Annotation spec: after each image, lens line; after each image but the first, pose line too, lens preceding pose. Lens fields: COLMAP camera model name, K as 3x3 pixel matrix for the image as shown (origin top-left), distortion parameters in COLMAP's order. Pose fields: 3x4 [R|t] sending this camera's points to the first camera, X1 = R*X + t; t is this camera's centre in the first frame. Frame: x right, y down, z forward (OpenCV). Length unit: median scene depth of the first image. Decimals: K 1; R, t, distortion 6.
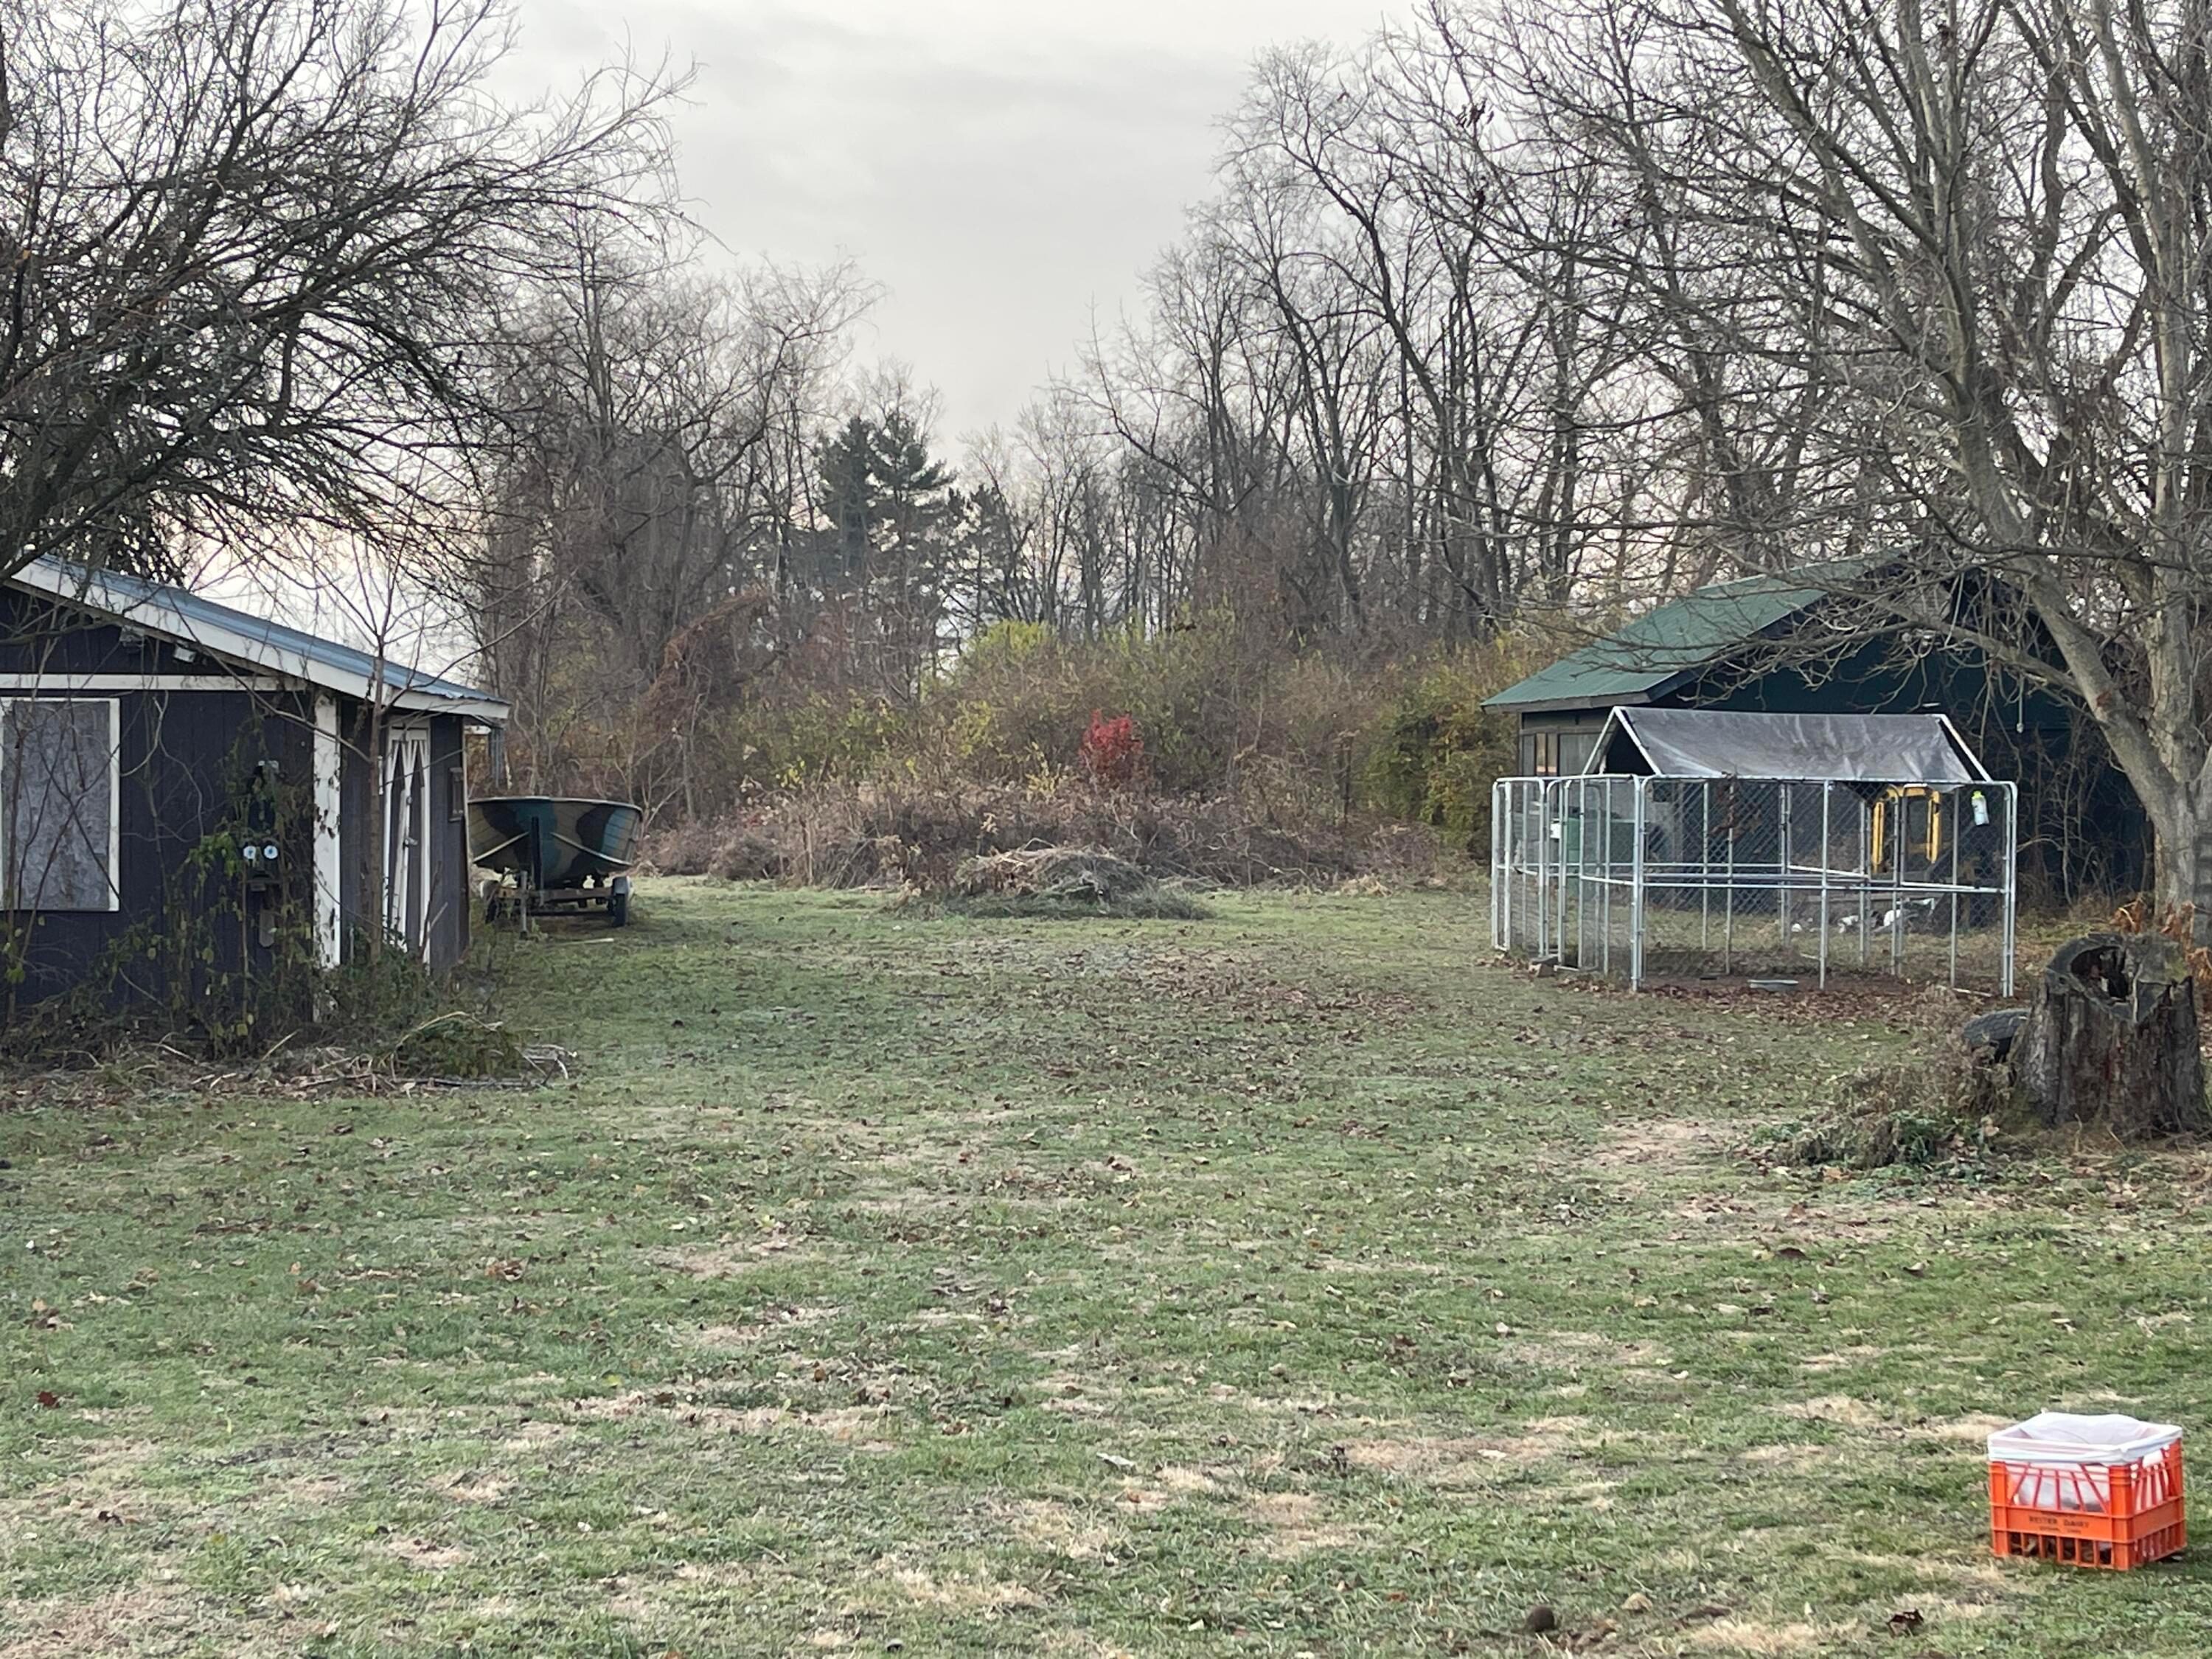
lens RADIAL K [[3325.2, 0, 1106.0], [0, 3325.2, 829.5], [0, 0, 1]] dist [0.066705, -0.111993]
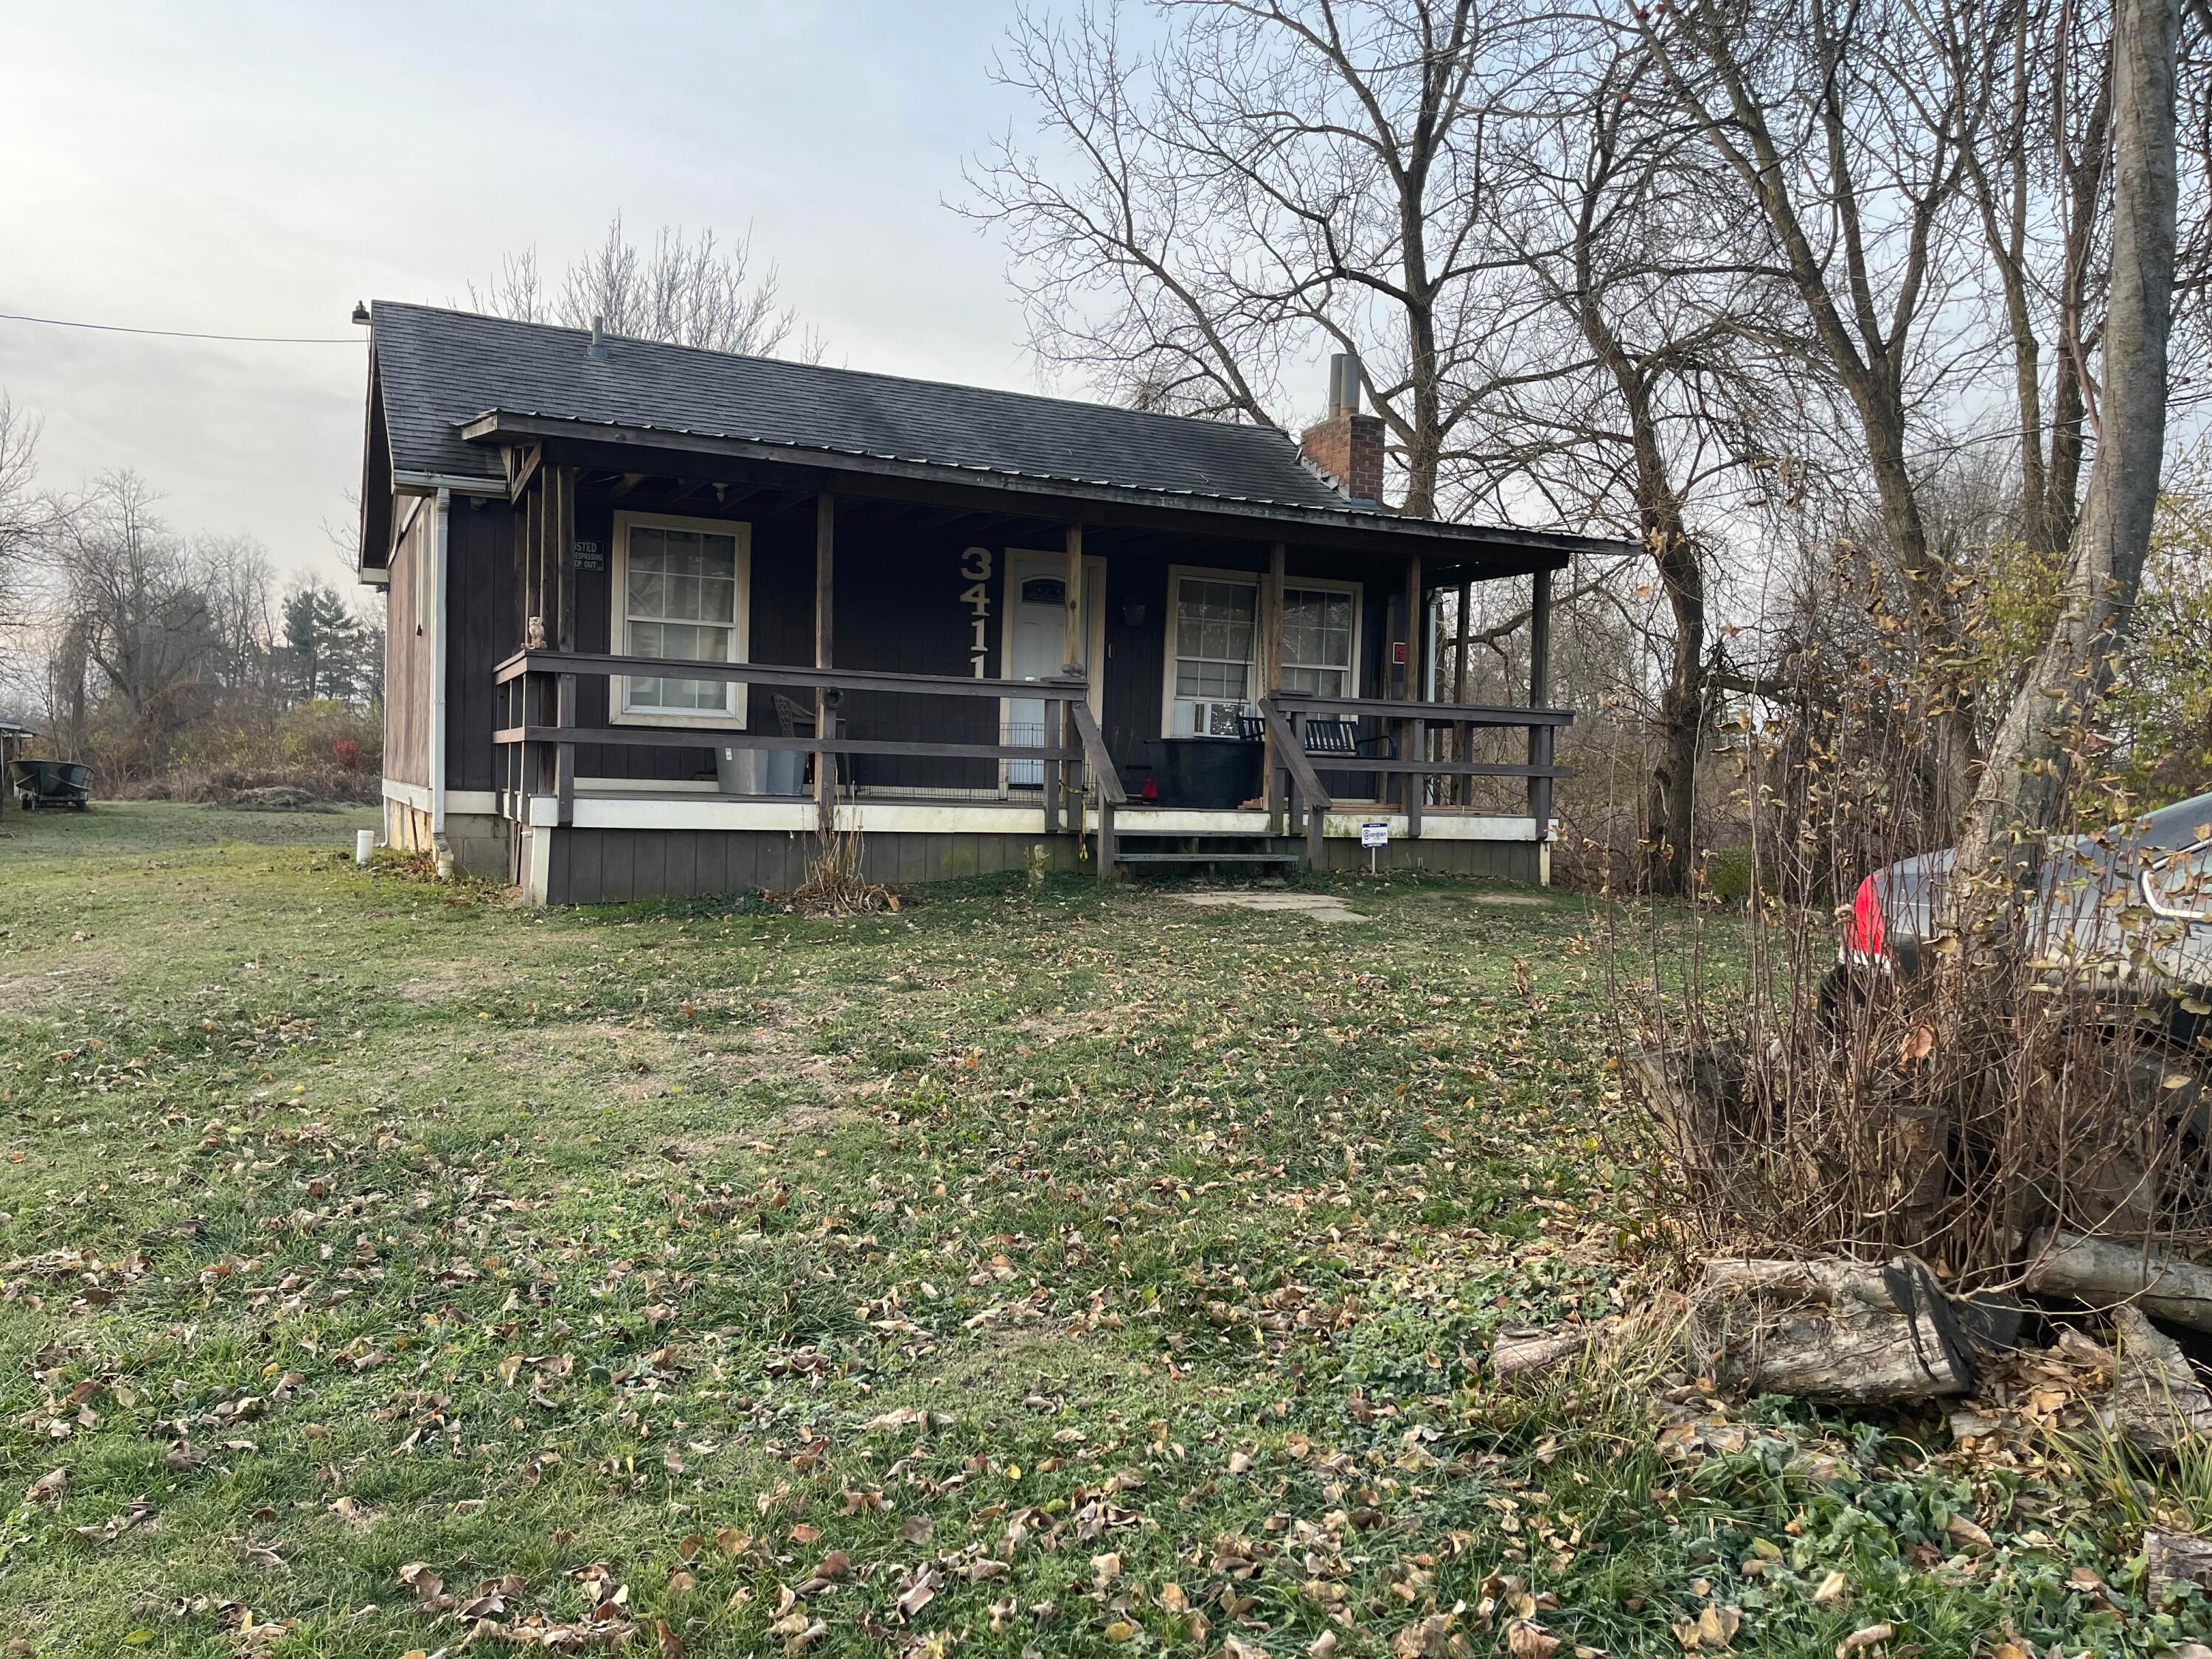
lens RADIAL K [[1628.4, 0, 1106.0], [0, 1628.4, 829.5], [0, 0, 1]] dist [0.002264, -0.002457]
pose [[0.933472, 0.011553, 0.358464, 0.200223], [-0.015330, 0.999853, 0.007696, 0.028577], [-0.358322, -0.012680, 0.933512, -0.656406]]
